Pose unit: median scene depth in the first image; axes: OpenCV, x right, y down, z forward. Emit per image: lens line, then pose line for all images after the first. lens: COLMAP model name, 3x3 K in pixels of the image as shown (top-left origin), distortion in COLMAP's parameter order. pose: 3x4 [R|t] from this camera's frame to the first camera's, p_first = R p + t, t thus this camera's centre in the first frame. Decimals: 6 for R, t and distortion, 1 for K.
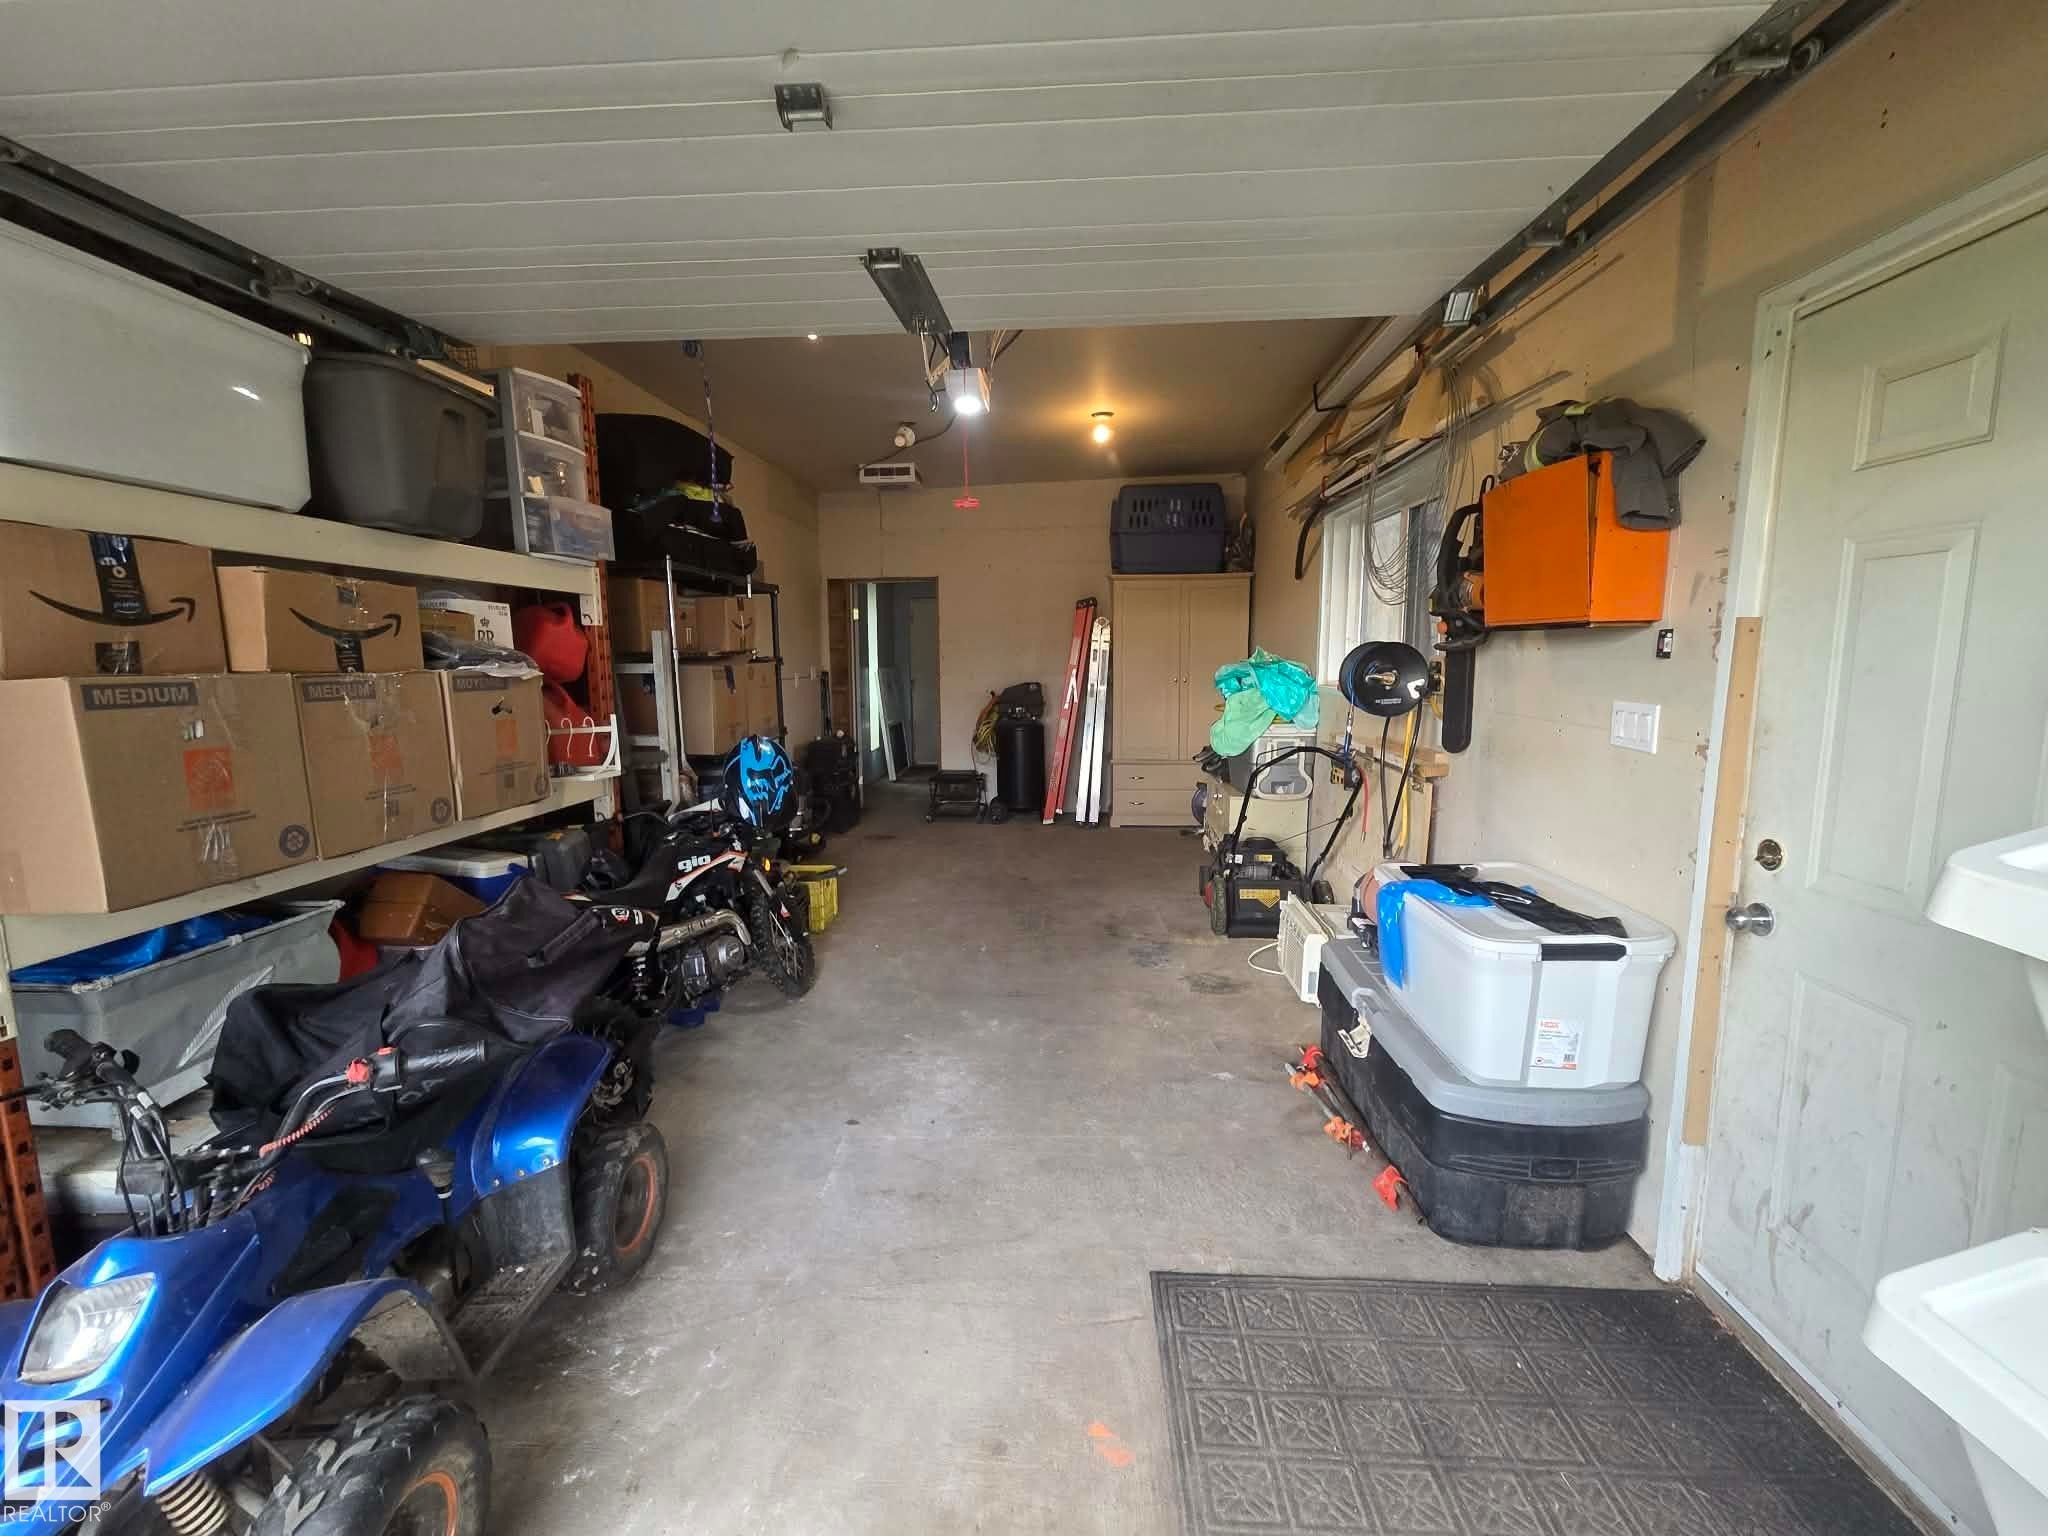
lens RADIAL K [[842.8, 0, 1024.1], [0, 842.8, 767.6], [0, 0, 1]] dist [0.004284, -0.001254]
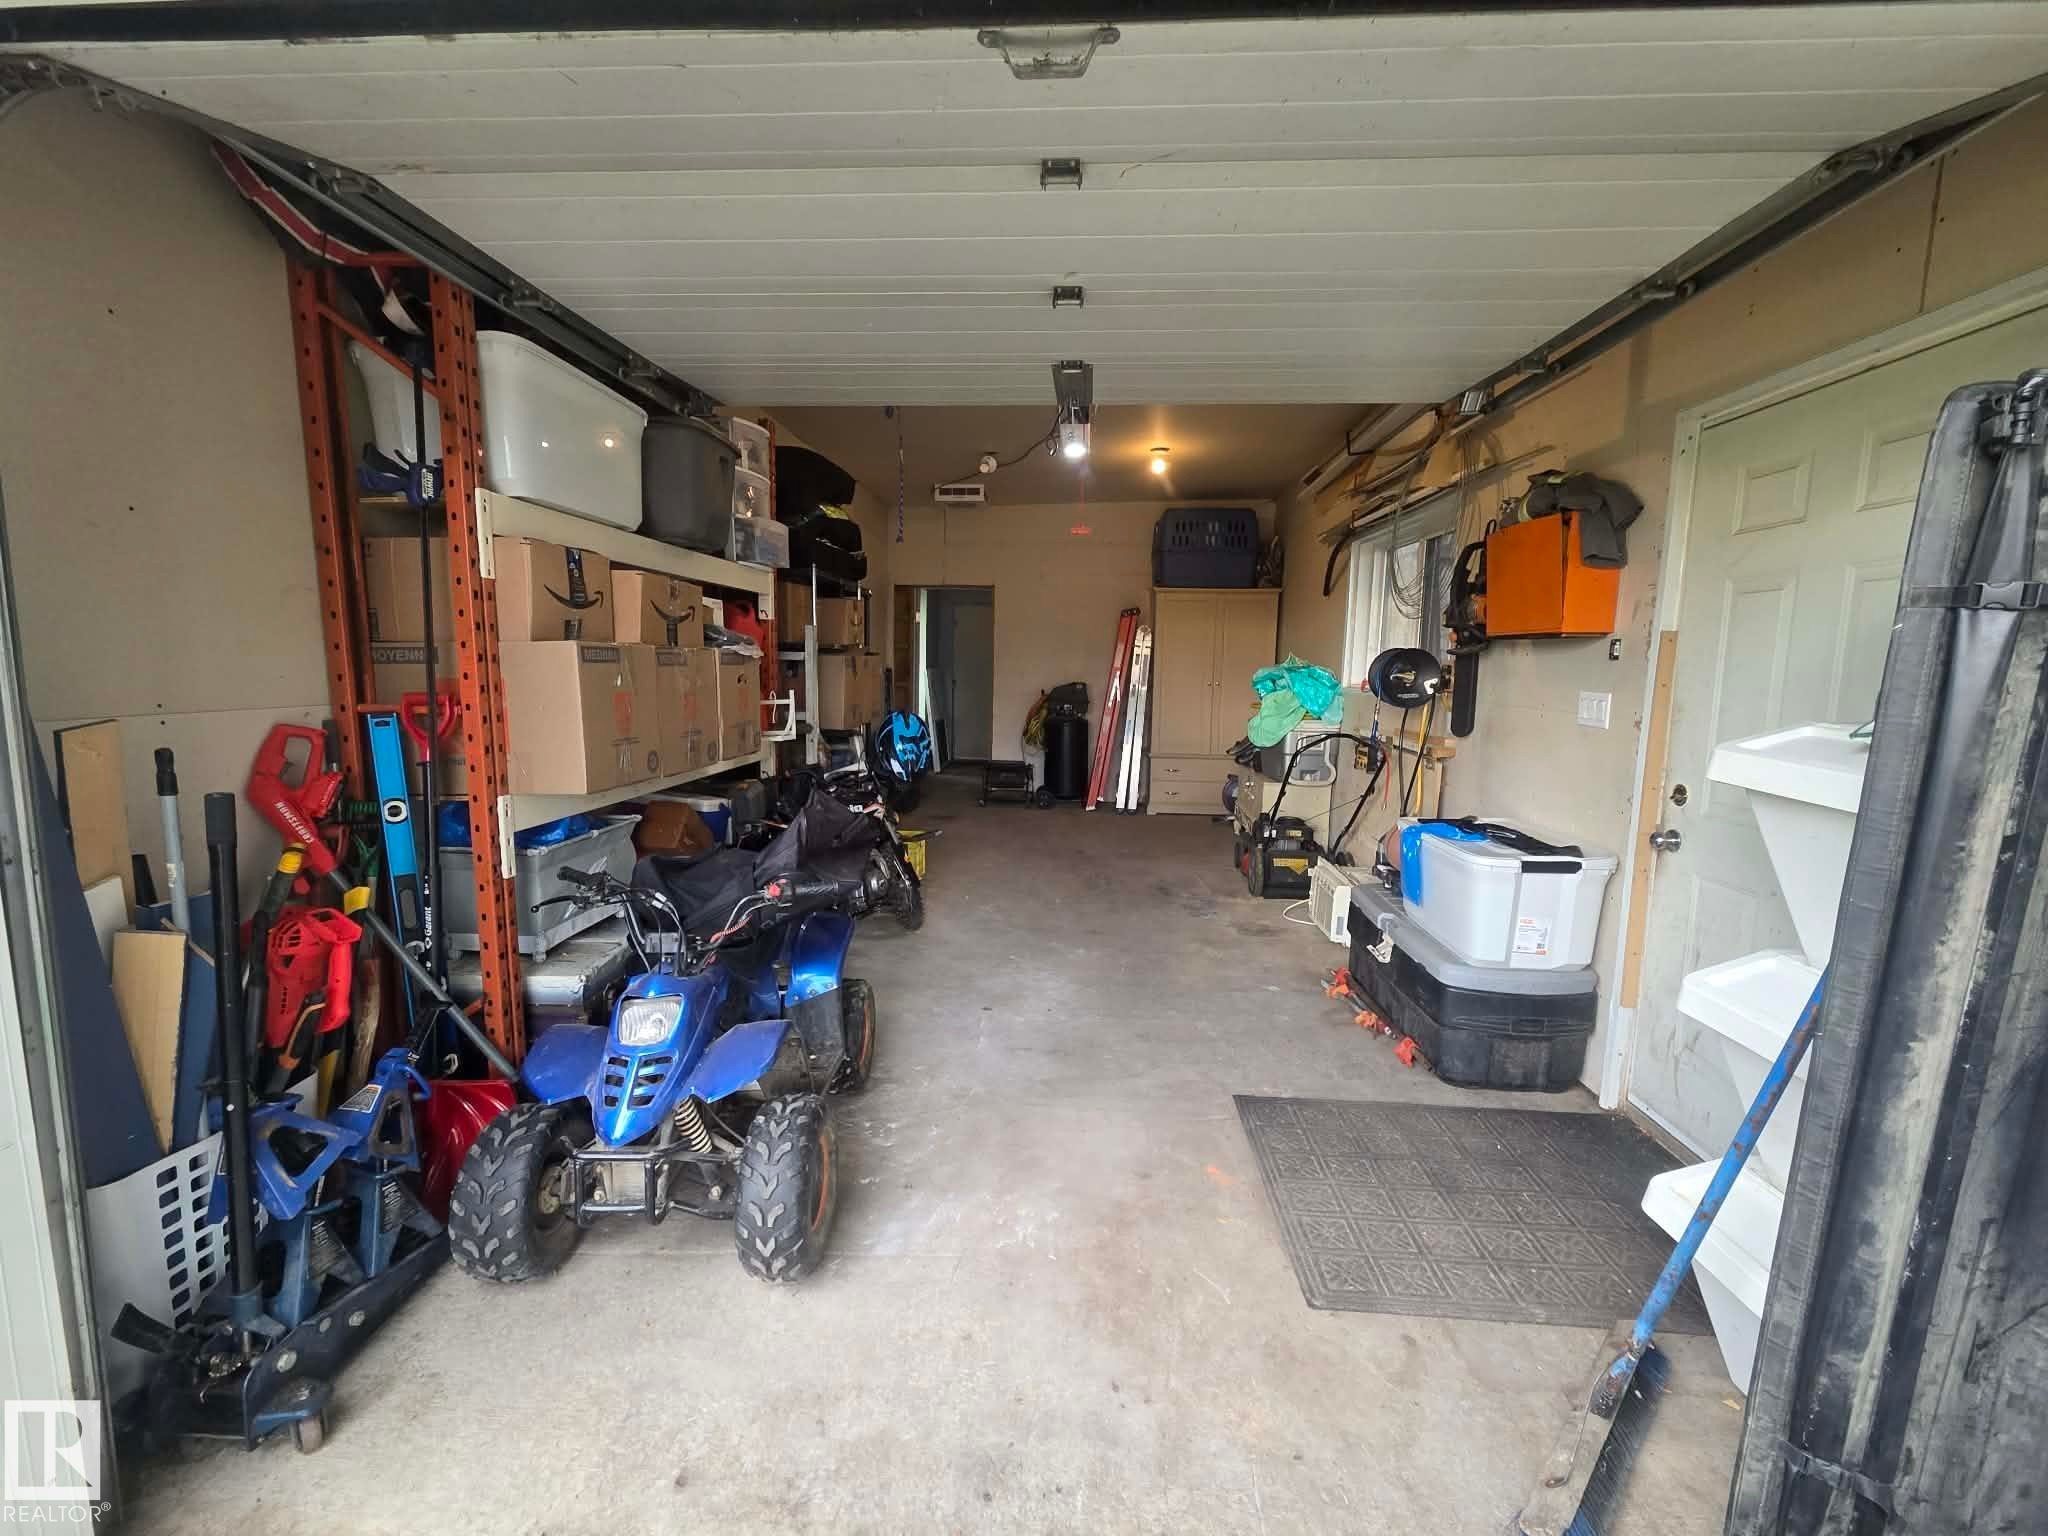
lens RADIAL K [[842.8, 0, 1023.0], [0, 842.8, 769.0], [0, 0, 1]] dist [0.004284, -0.001254]
pose [[0.999674, 0.025430, -0.002375, -0.197282], [-0.025450, 0.999638, -0.008740, 0.082197], [0.002152, 0.008798, 0.999959, -0.370106]]
